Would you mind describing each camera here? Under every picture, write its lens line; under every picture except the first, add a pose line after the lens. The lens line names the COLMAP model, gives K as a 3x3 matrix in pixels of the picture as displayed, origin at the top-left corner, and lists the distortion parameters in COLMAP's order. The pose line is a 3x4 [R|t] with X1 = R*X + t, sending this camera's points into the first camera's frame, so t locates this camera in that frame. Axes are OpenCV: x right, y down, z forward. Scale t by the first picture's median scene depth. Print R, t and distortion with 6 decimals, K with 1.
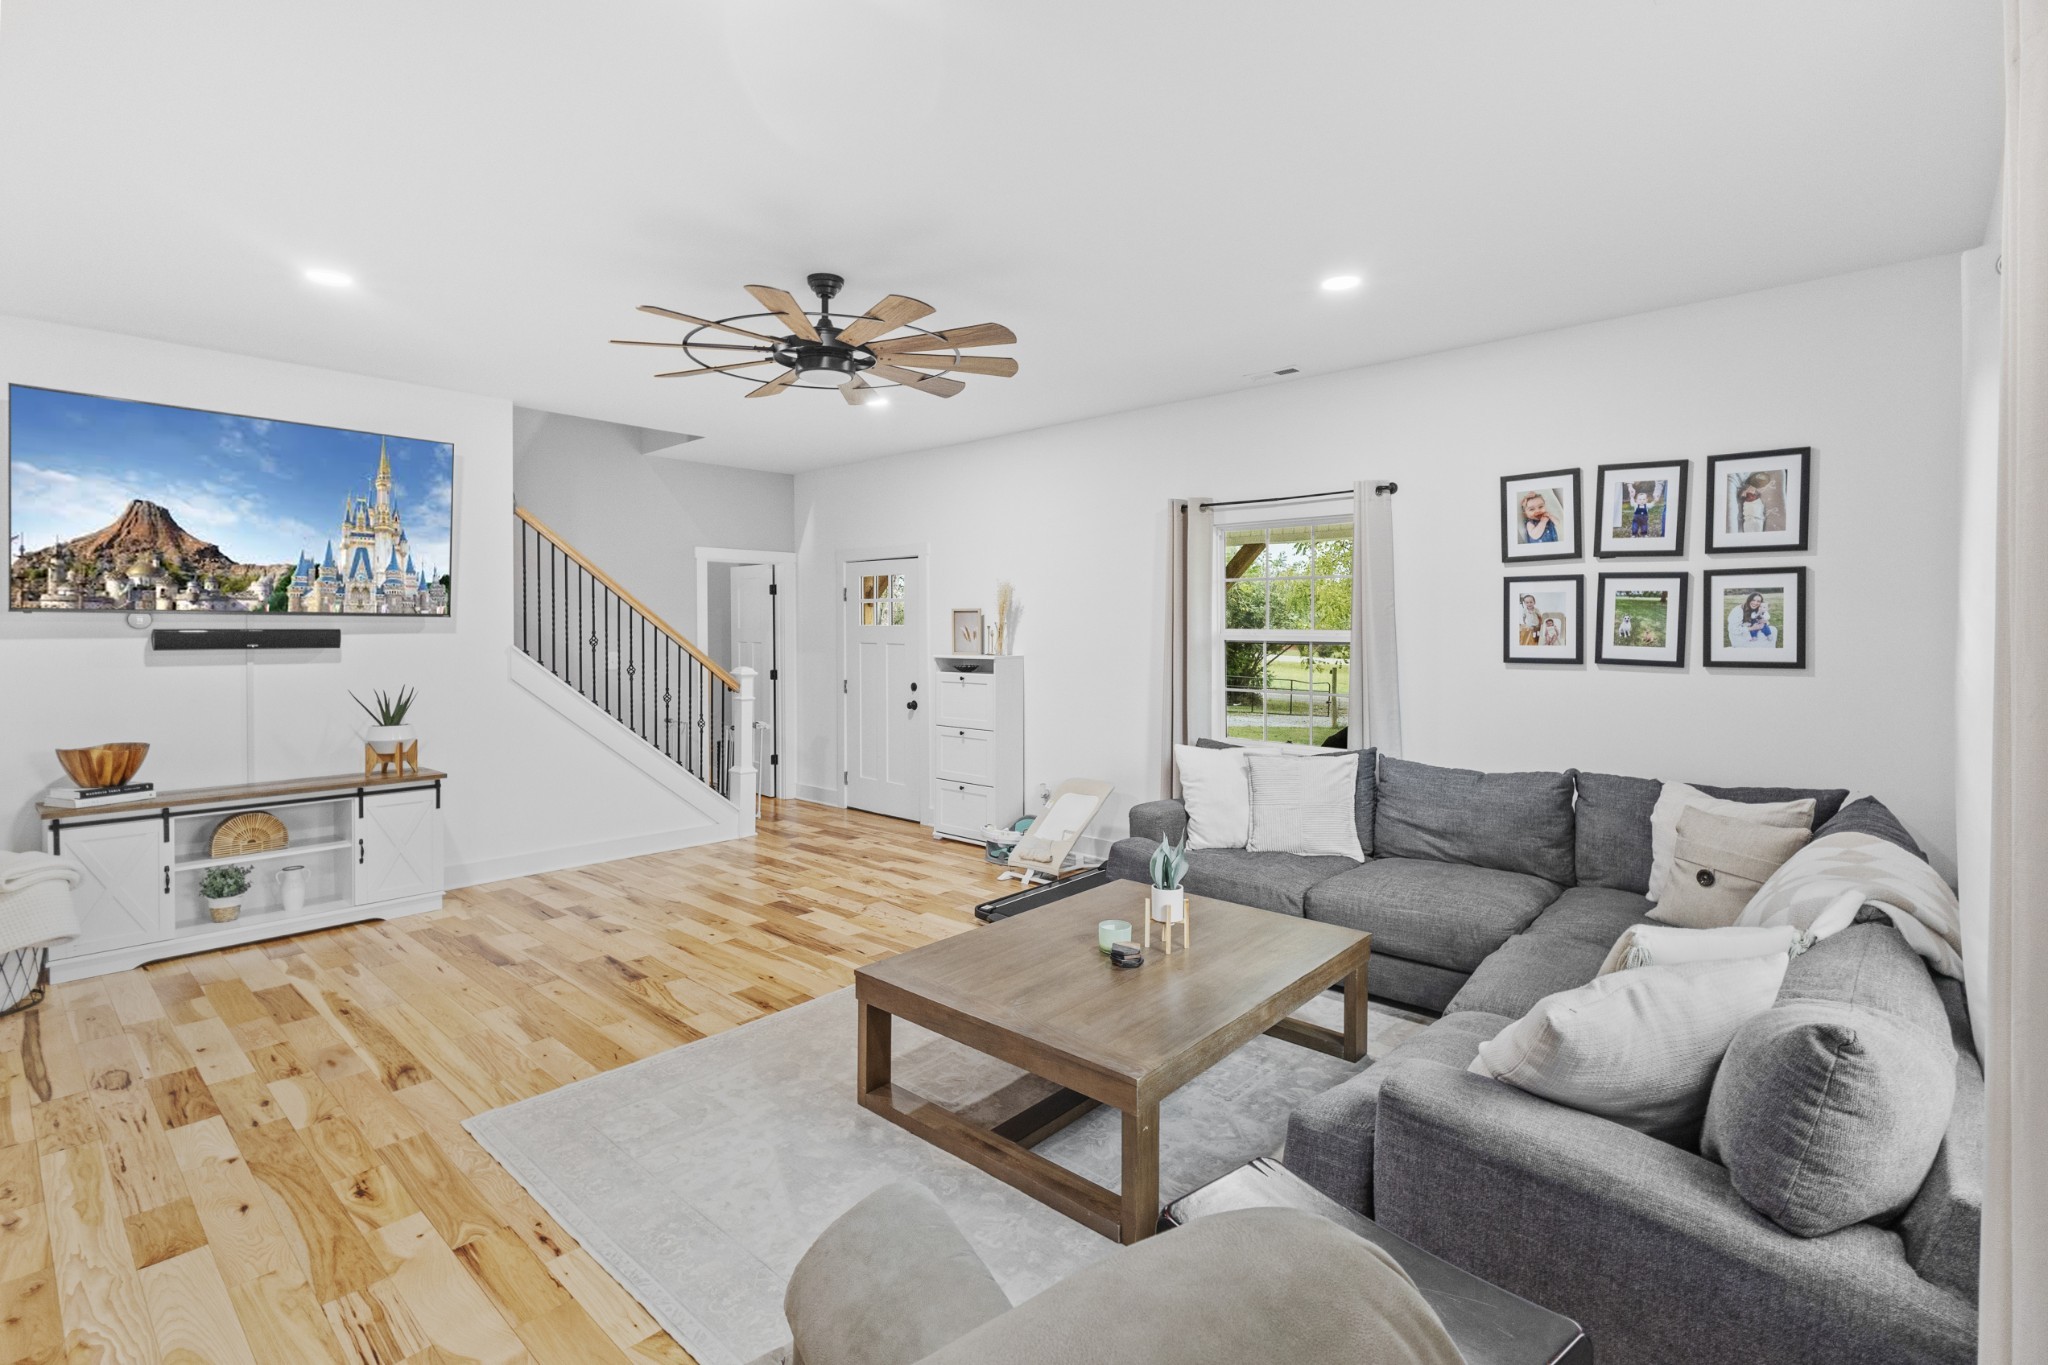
lens RADIAL K [[961.4, 0, 1012.7], [0, 961.4, 633.2], [0, 0, 1]] dist [0.000859, 0.000051]
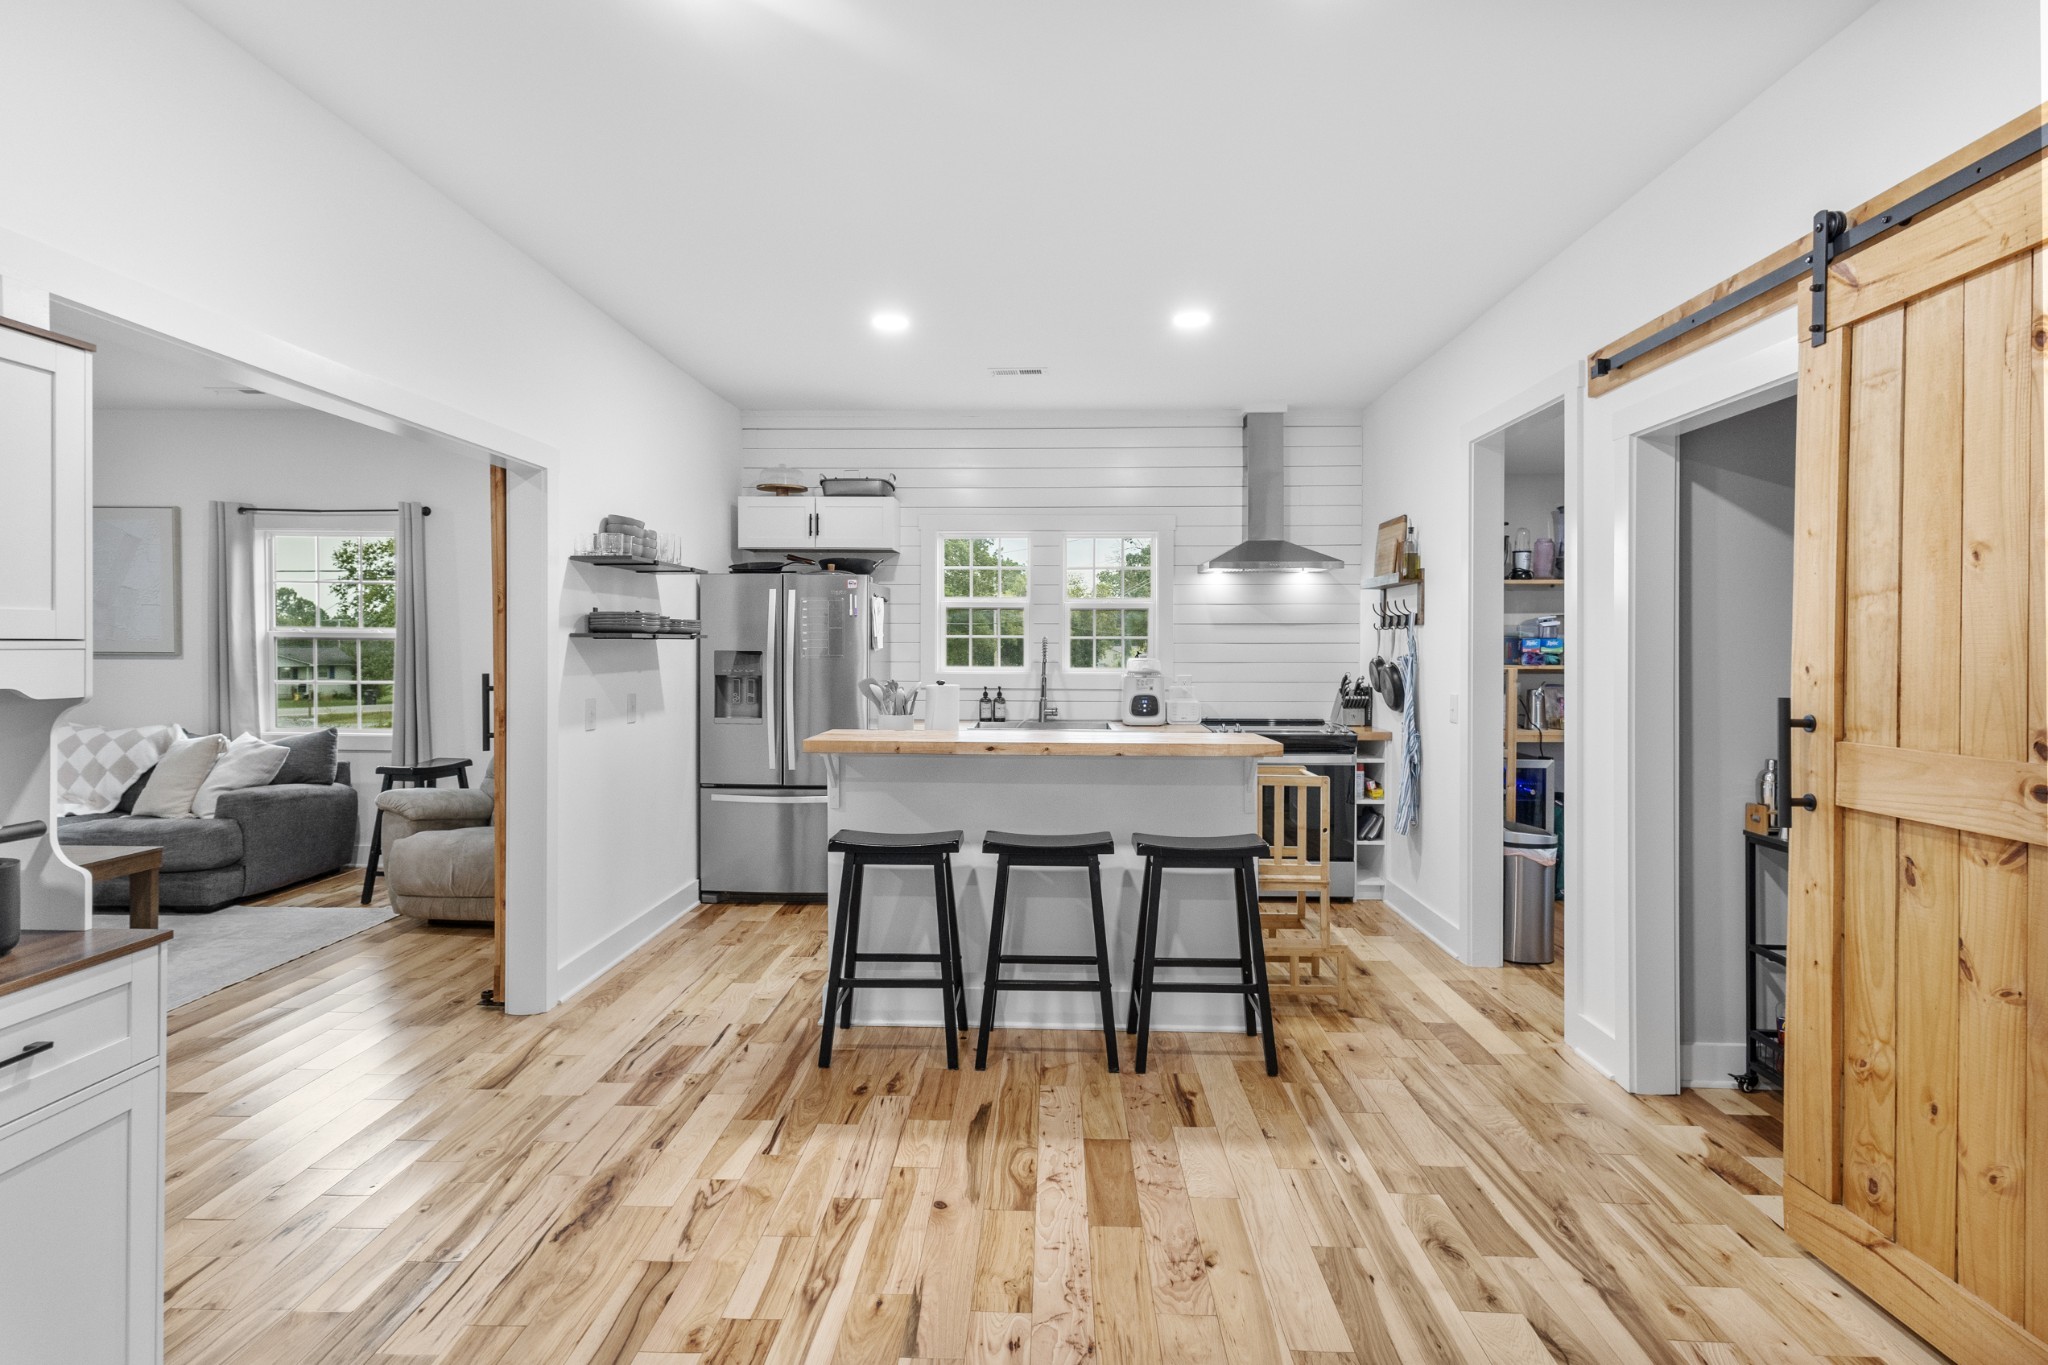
lens RADIAL K [[1054.7, 0, 1020.4], [0, 1054.7, 660.7], [0, 0, 1]] dist [0.010837, 0.001840]
pose [[-0.654158, -0.015716, 0.756195, -1.481115], [-0.001773, 0.999813, 0.019245, 0.015964], [-0.756356, 0.011248, -0.654064, 0.598121]]
